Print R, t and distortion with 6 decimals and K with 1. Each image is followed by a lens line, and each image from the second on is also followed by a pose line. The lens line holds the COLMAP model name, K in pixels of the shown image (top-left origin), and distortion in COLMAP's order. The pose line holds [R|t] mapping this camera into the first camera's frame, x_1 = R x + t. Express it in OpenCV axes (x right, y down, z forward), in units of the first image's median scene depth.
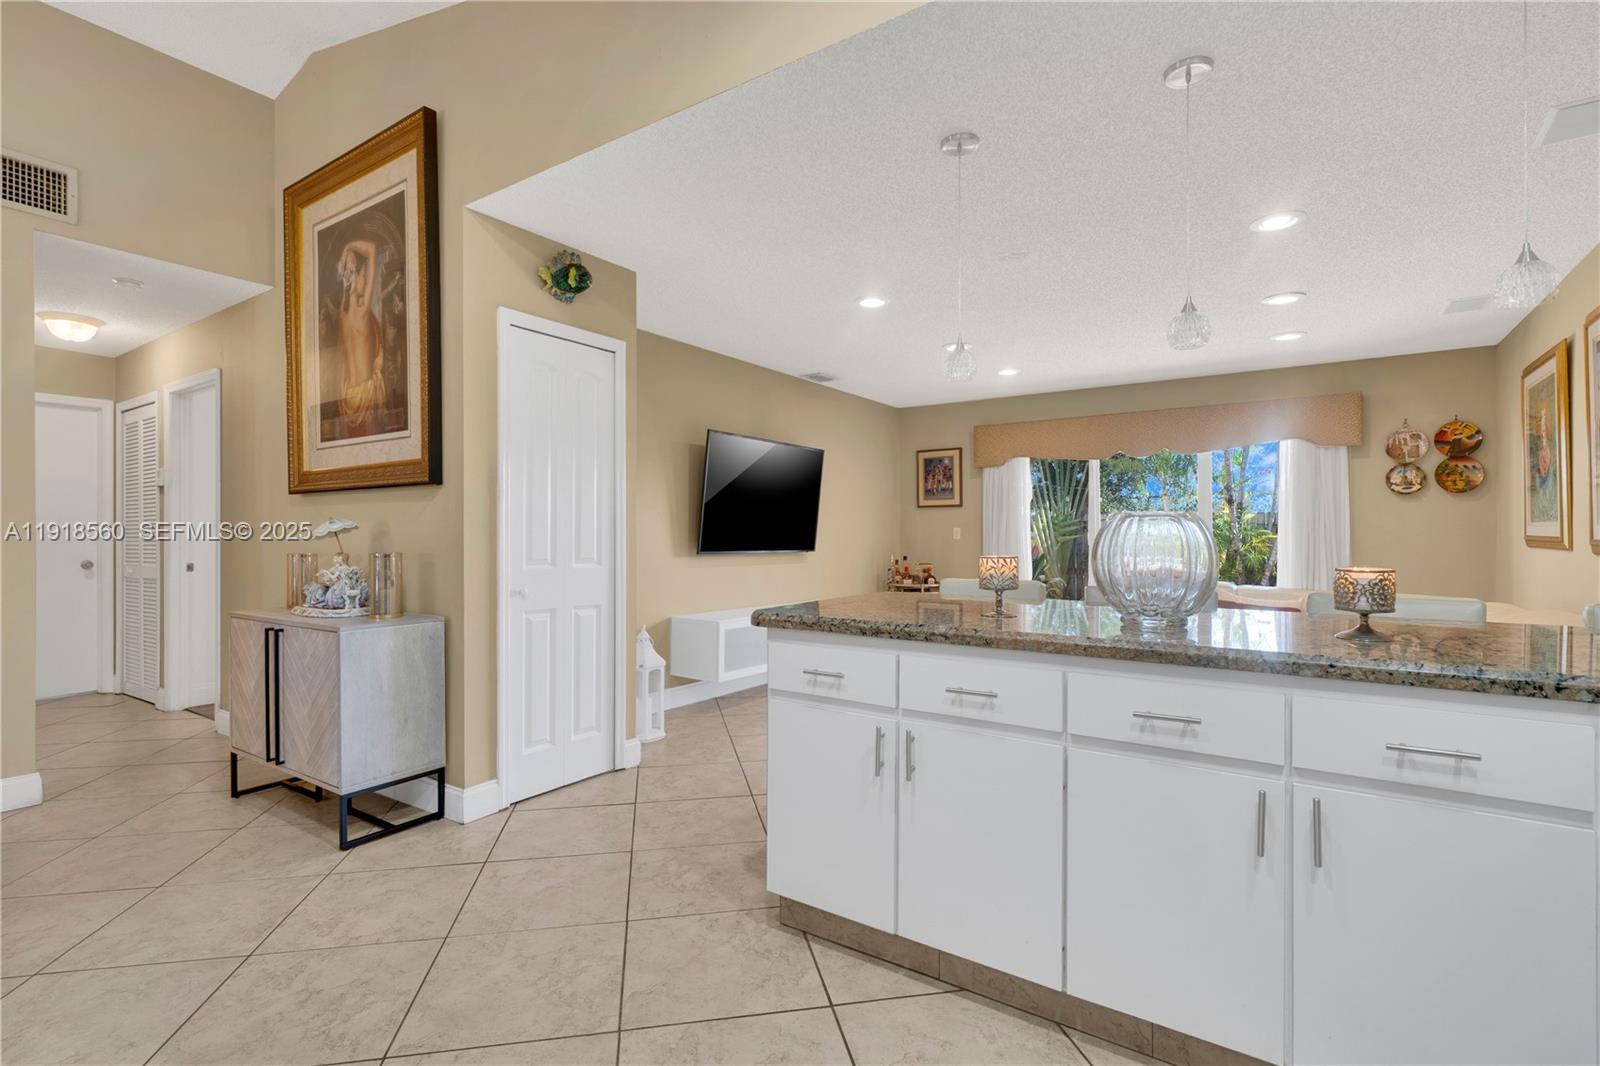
lens RADIAL K [[762.0, 0, 787.9], [0, 762.0, 530.2], [0, 0, 1]] dist [0.003167, -0.000850]
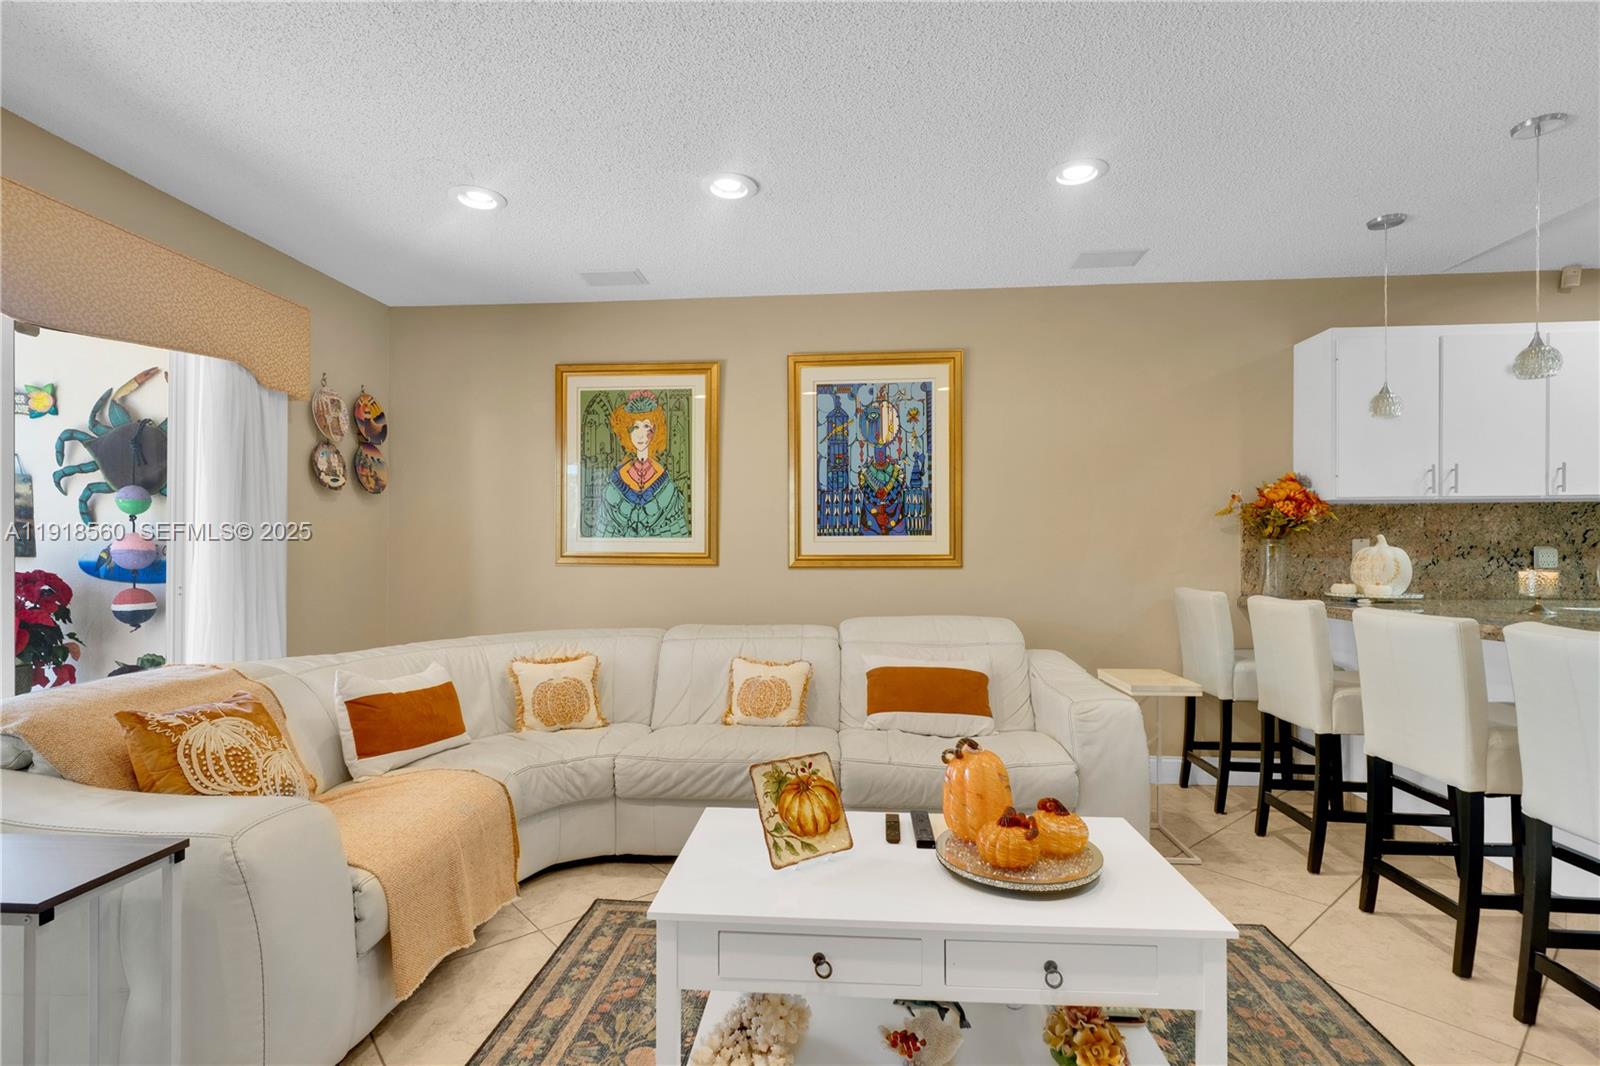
lens RADIAL K [[762.0, 0, 796.4], [0, 762.0, 553.7], [0, 0, 1]] dist [0.003167, -0.000850]
pose [[-0.512404, -0.003309, 0.858738, 0.042075], [-0.003709, 0.999992, 0.001640, 0.006138], [-0.858737, -0.002344, -0.512412, 1.015605]]
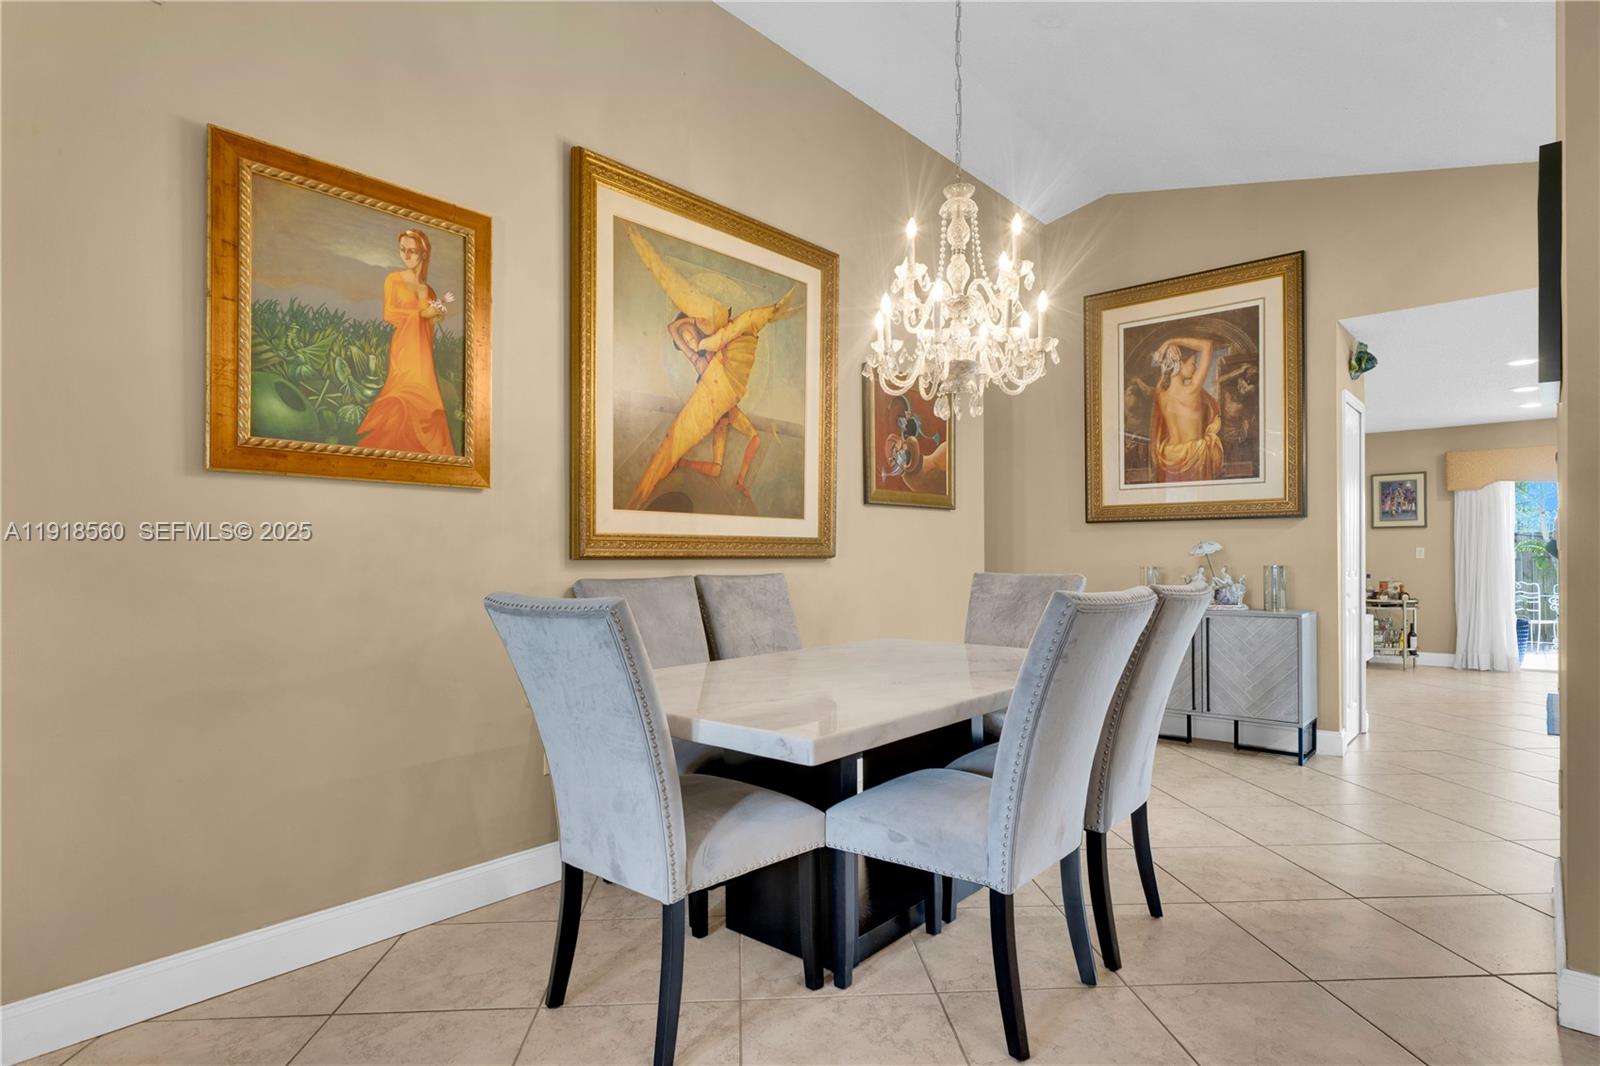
lens RADIAL K [[876.0, 0, 749.1], [0, 876.0, 554.5], [0, 0, 1]] dist [-0.004460, -0.001589]
pose [[0.993196, -0.000330, -0.116455, -0.791477], [0.000886, 0.999988, 0.004726, 0.000088], [0.116452, -0.004797, 0.993185, -0.443984]]
